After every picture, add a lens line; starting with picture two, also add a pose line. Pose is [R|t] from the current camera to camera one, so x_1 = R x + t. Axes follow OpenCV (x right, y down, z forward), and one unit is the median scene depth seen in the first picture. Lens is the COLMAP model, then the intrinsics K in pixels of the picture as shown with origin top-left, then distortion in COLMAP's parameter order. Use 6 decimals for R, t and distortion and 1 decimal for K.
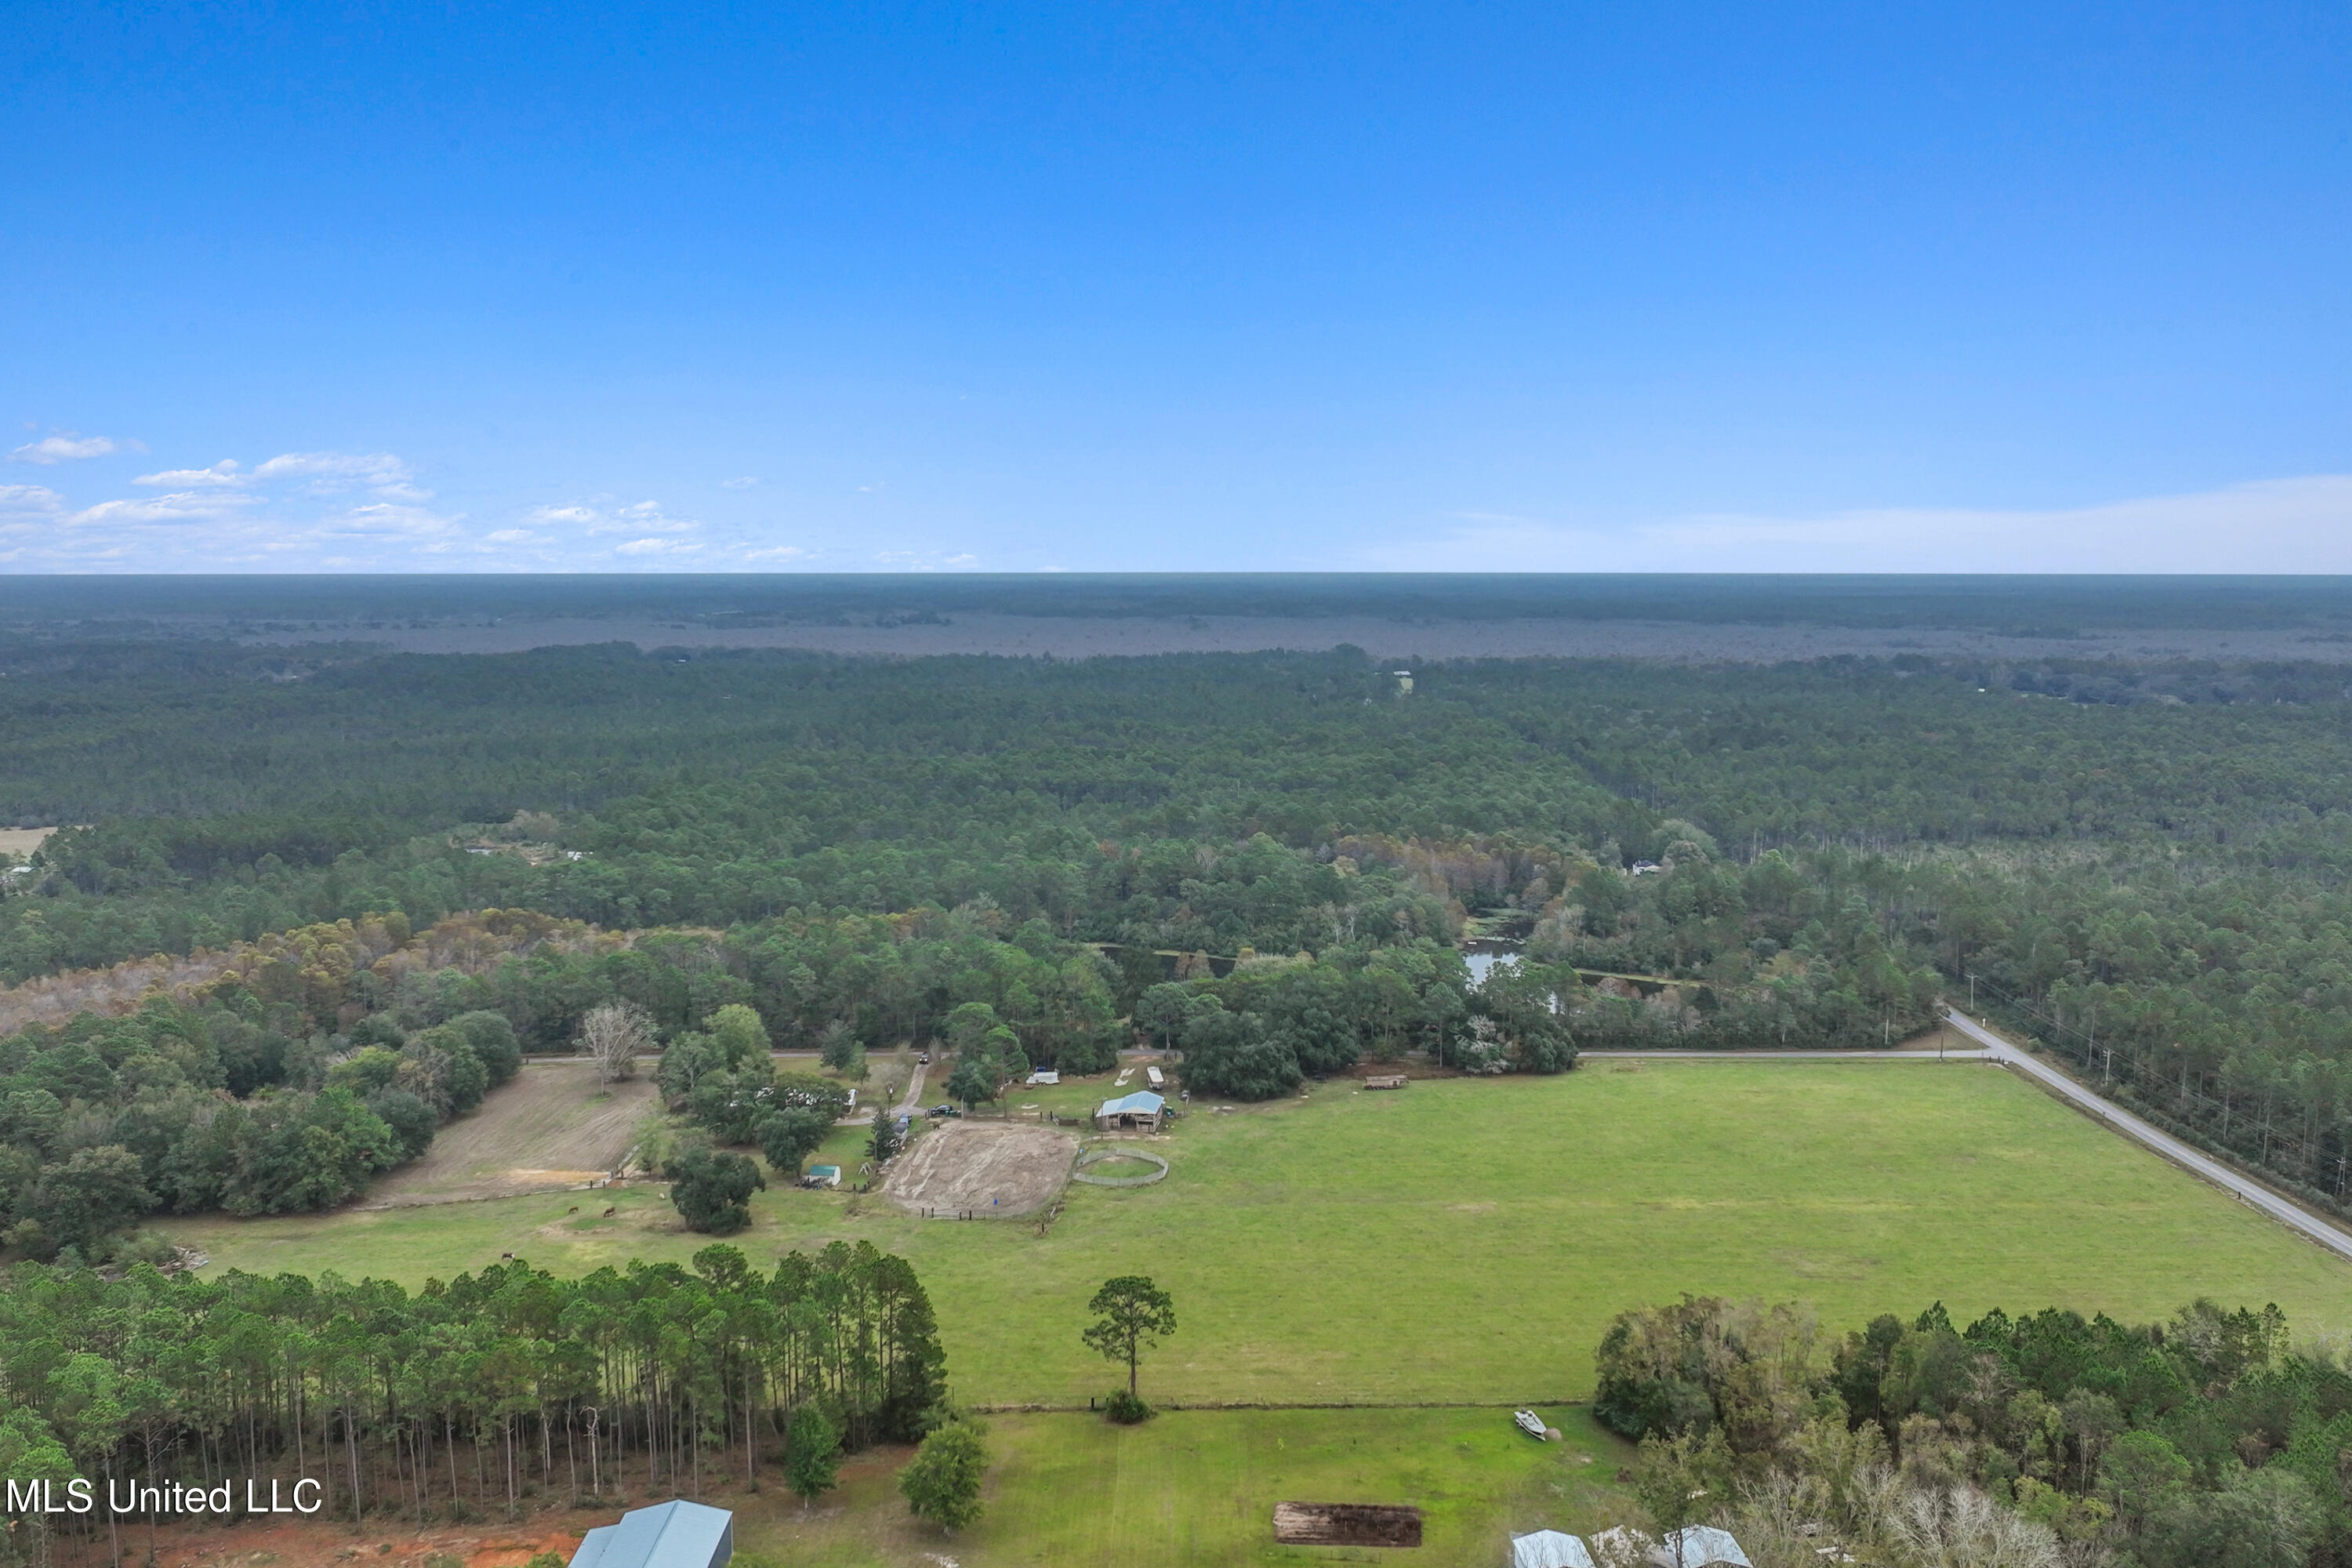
lens RADIAL K [[1954.1, 0, 1179.2], [0, 1954.1, 782.8], [0, 0, 1]] dist [0.013350, -0.016644]
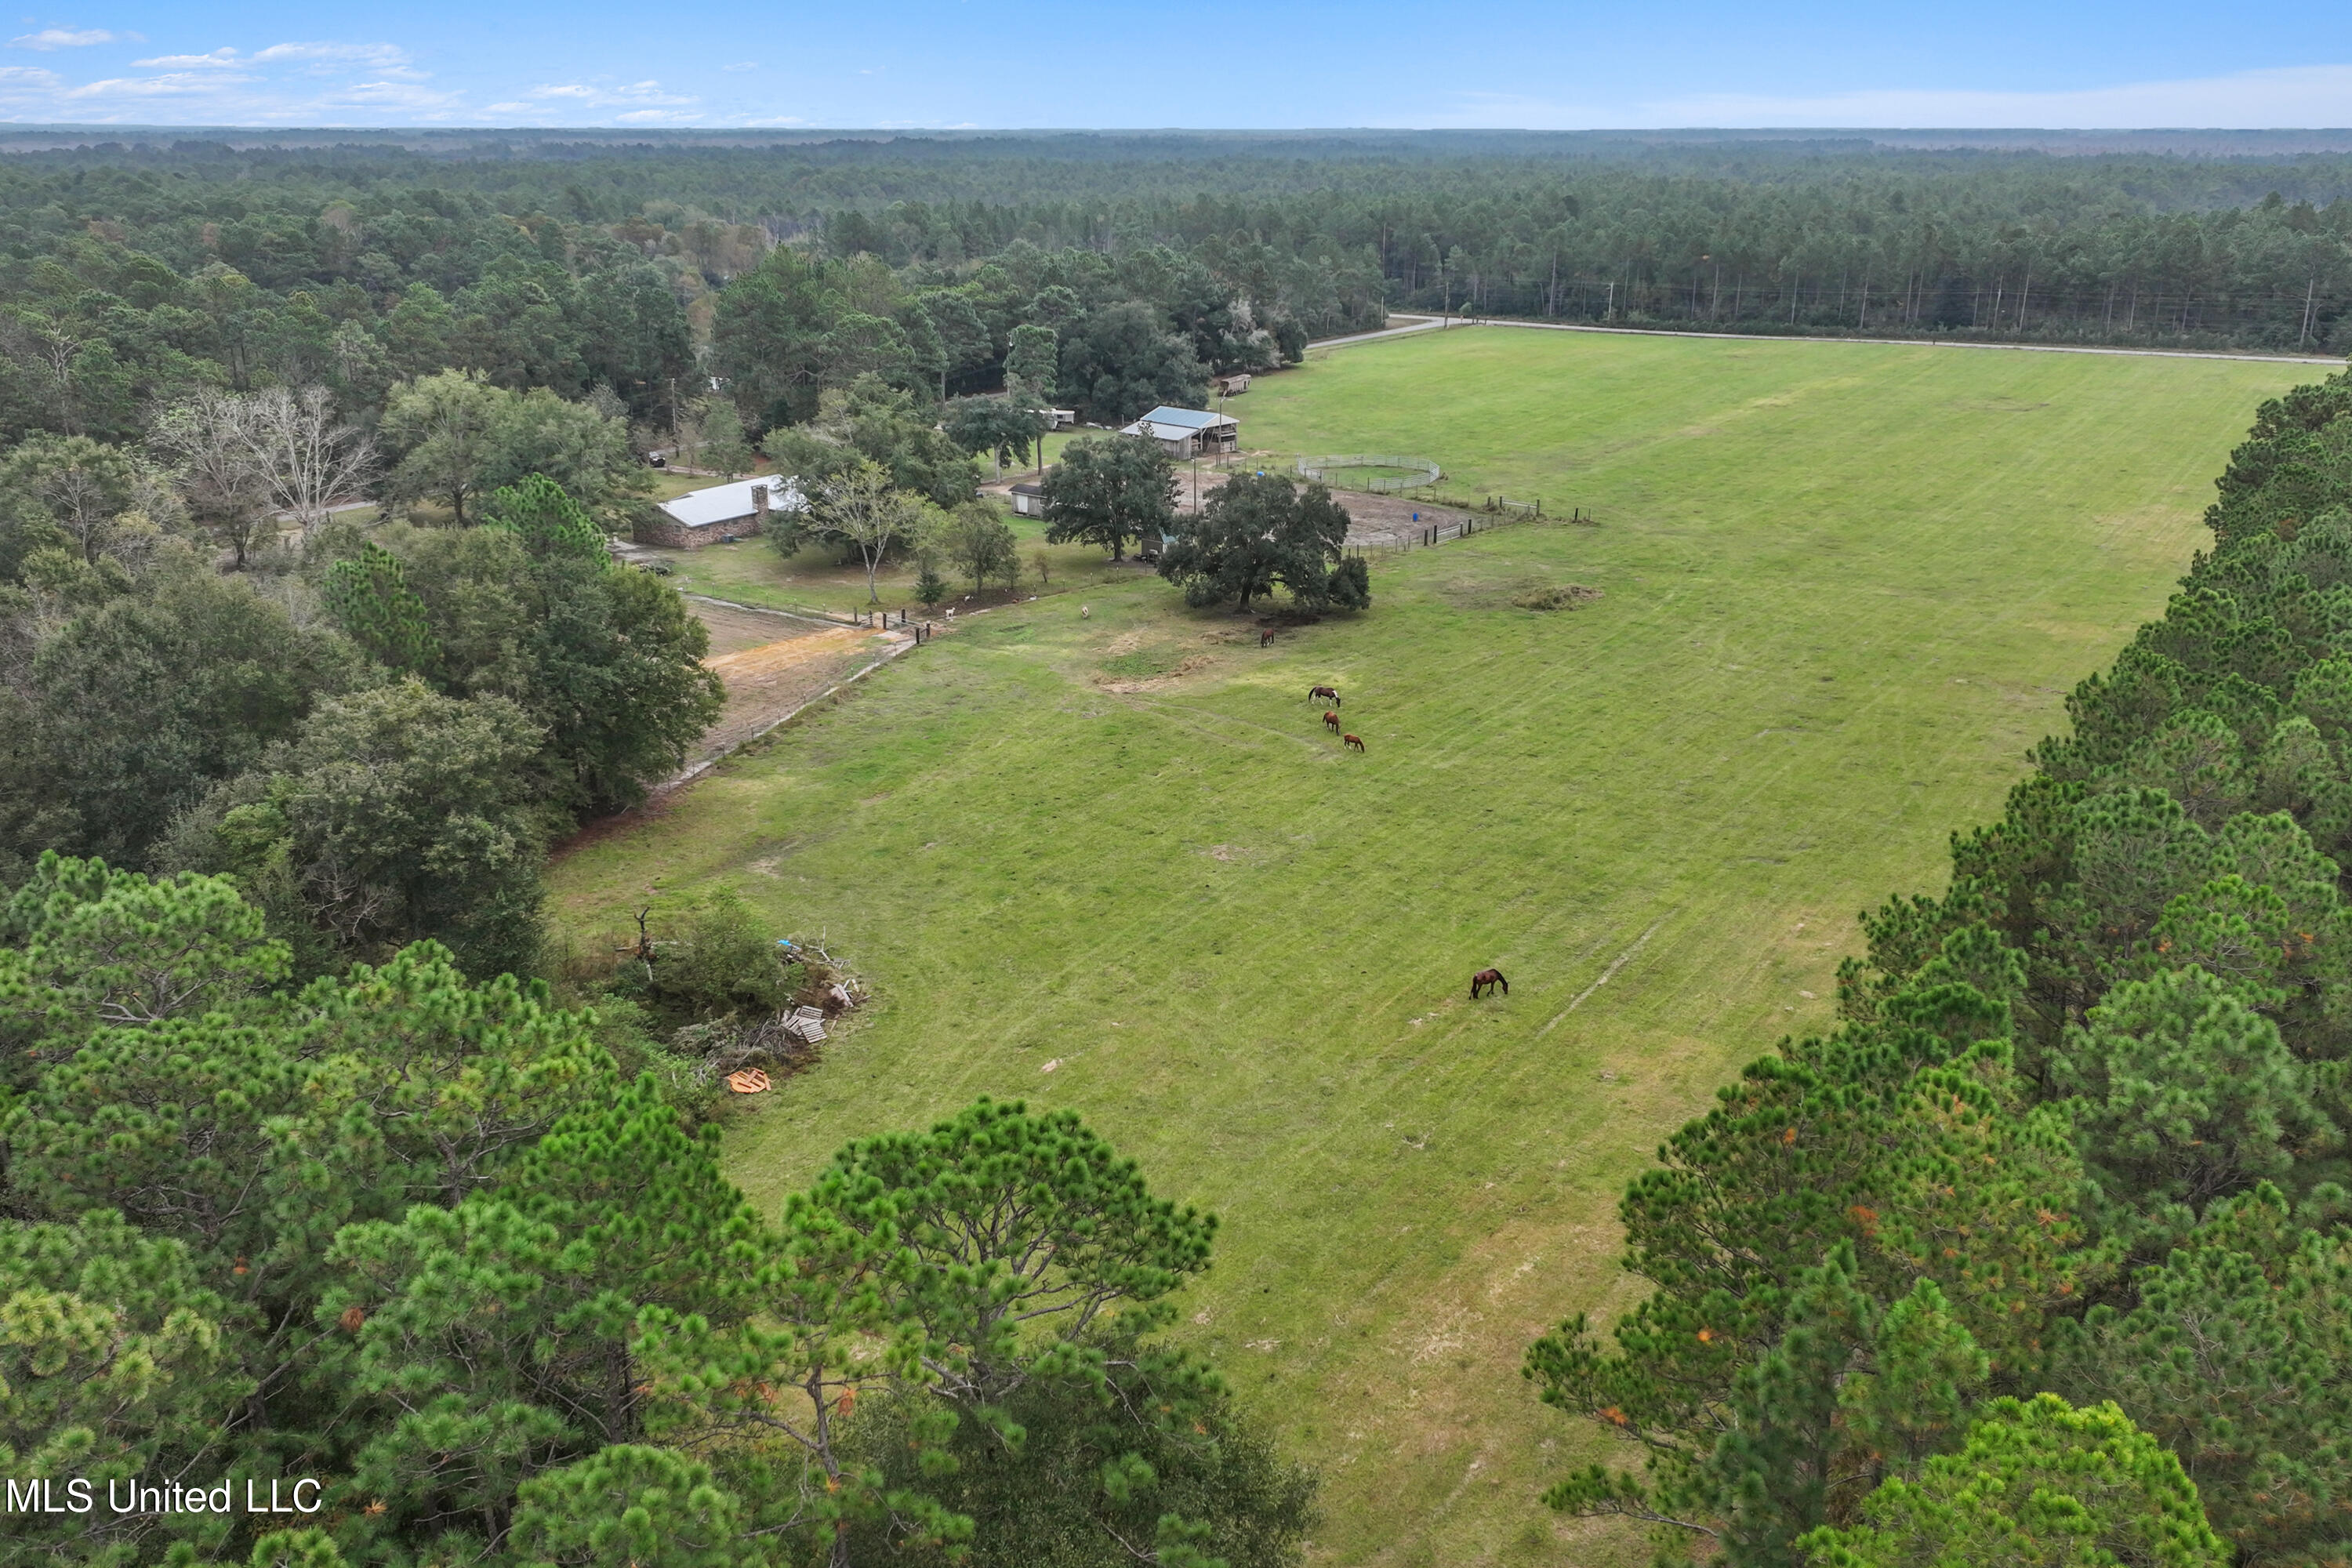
lens RADIAL K [[1954.1, 0, 1172.9], [0, 1954.1, 791.9], [0, 0, 1]] dist [0.013350, -0.016644]
pose [[0.563264, -0.264350, 0.782849, -0.580851], [0.091069, 0.961531, 0.259161, 0.113506], [-0.821243, -0.074683, 0.565670, 0.618395]]
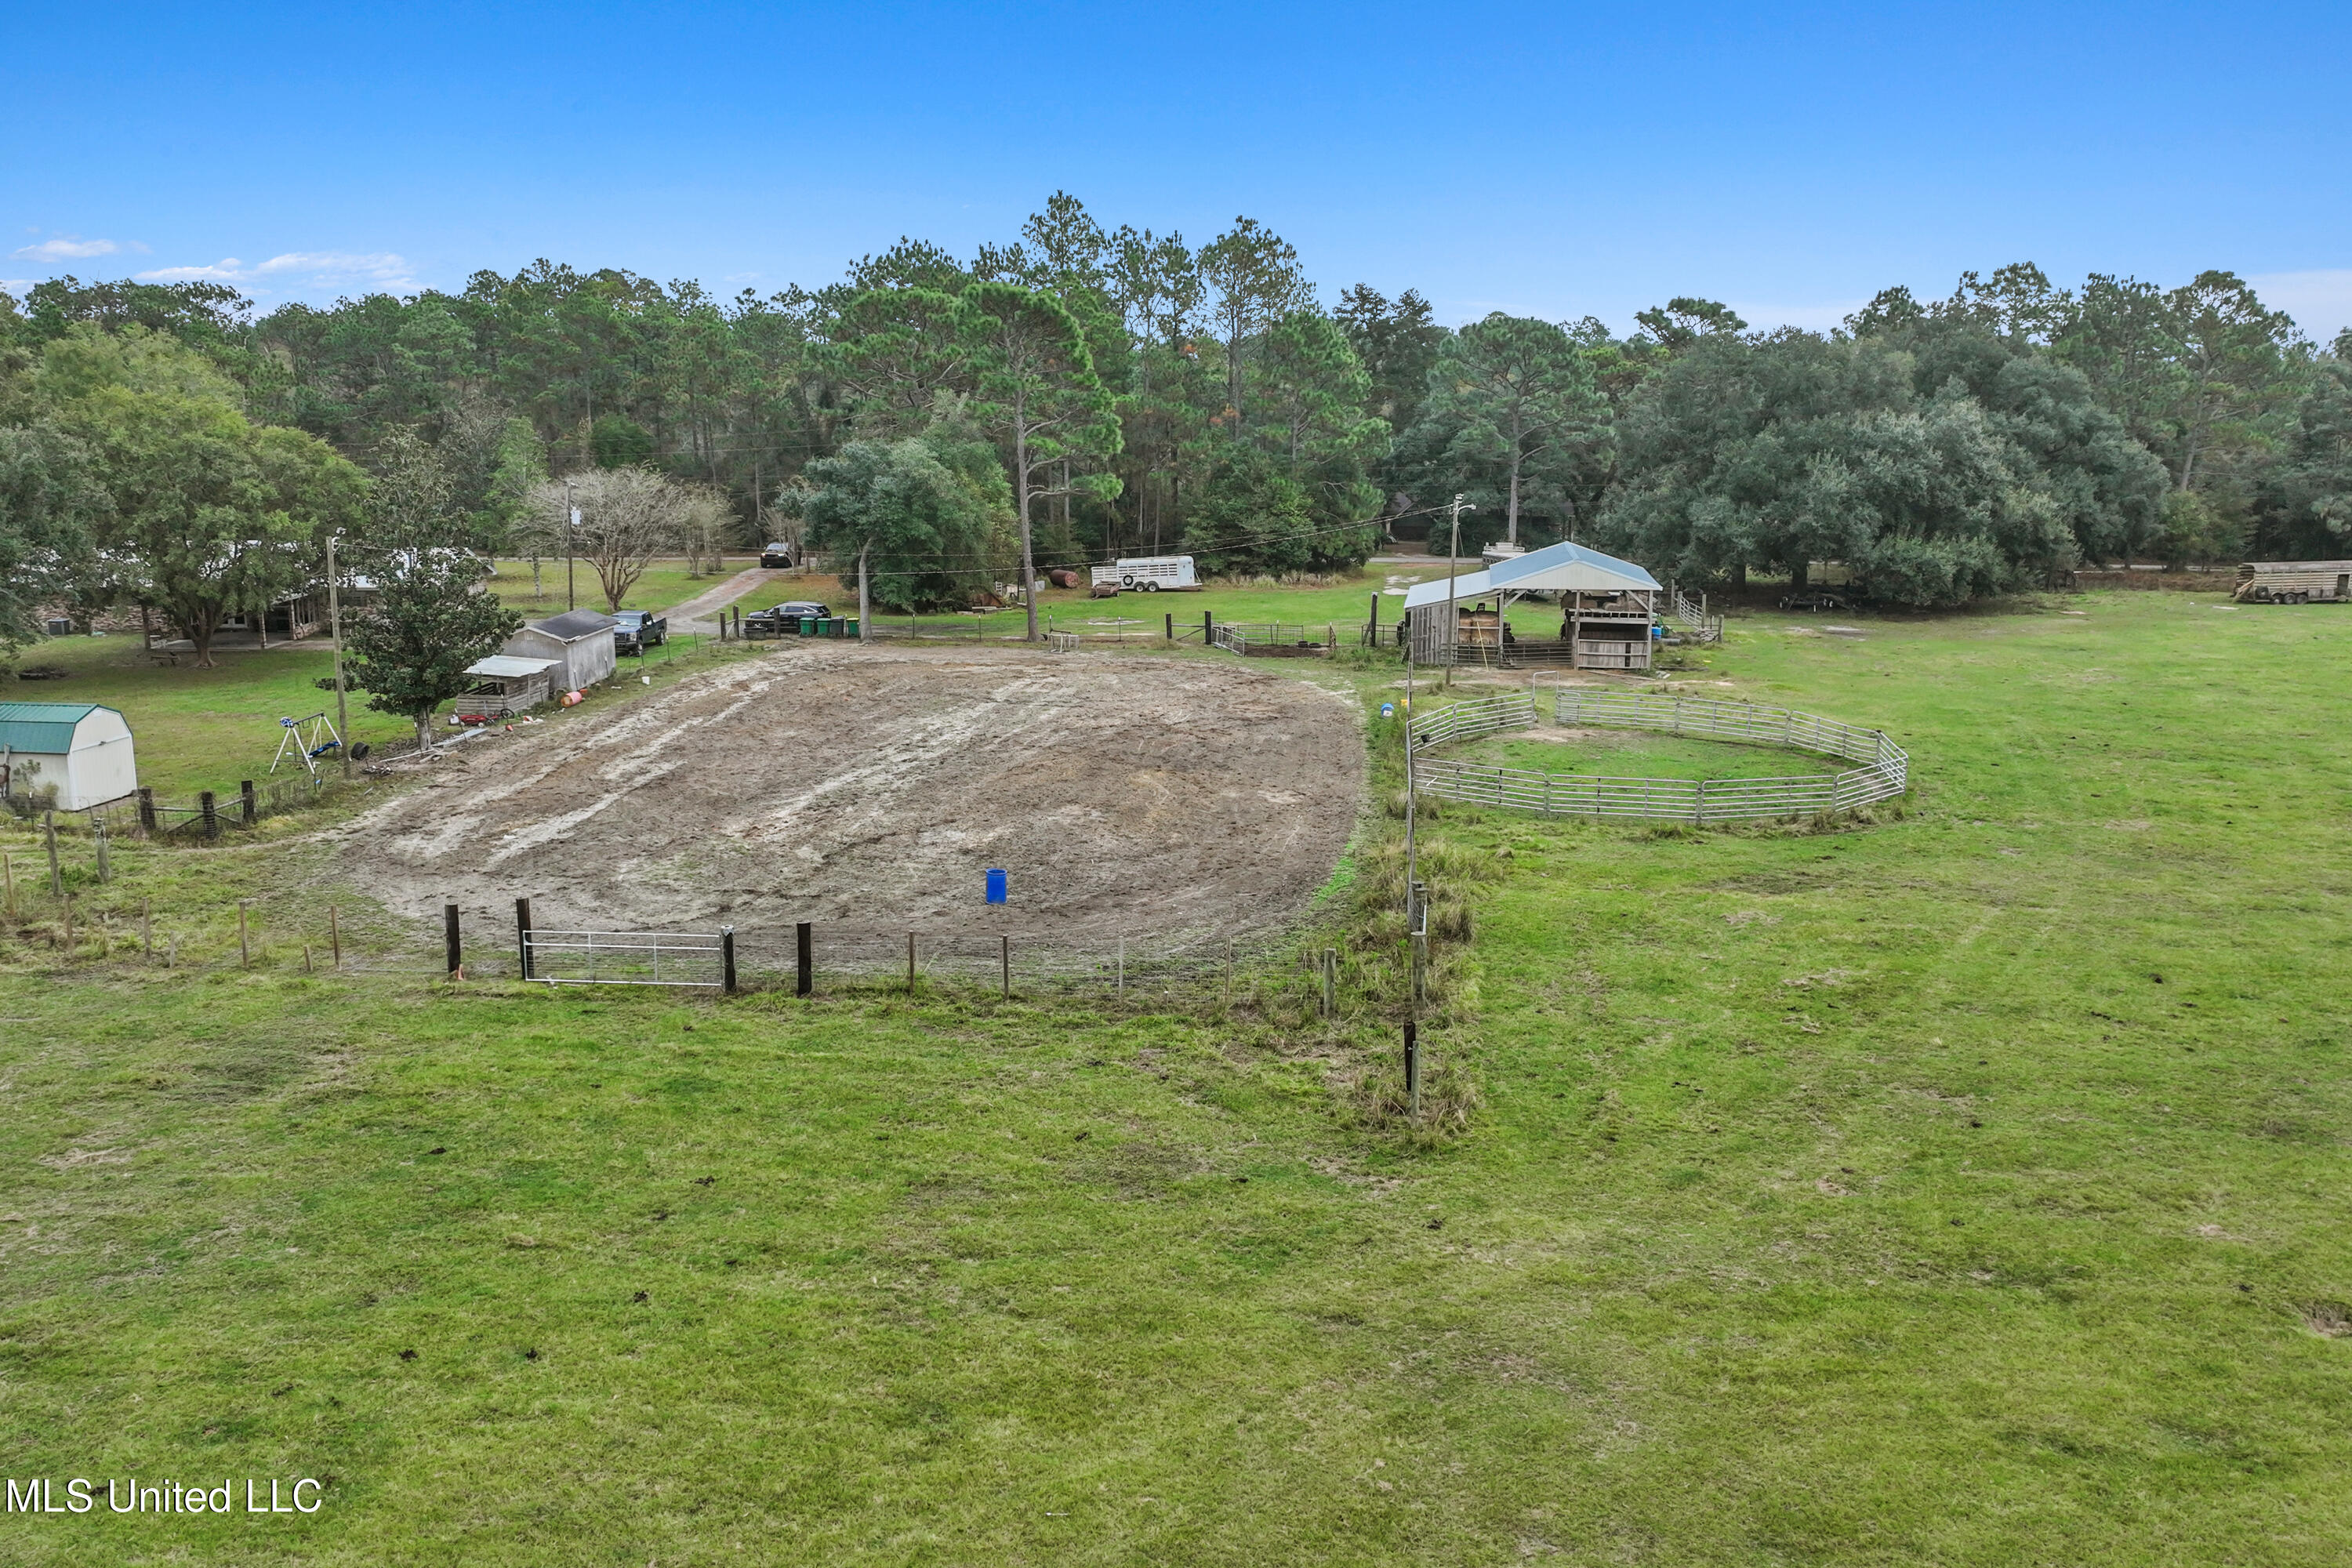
lens RADIAL K [[1954.1, 0, 1171.5], [0, 1954.1, 785.0], [0, 0, 1]] dist [0.013350, -0.016644]
pose [[0.999977, 0.006741, 0.000548, -0.071024], [-0.006764, 0.996441, 0.084017, 0.170988], [0.000020, -0.084019, 0.996464, 0.750476]]
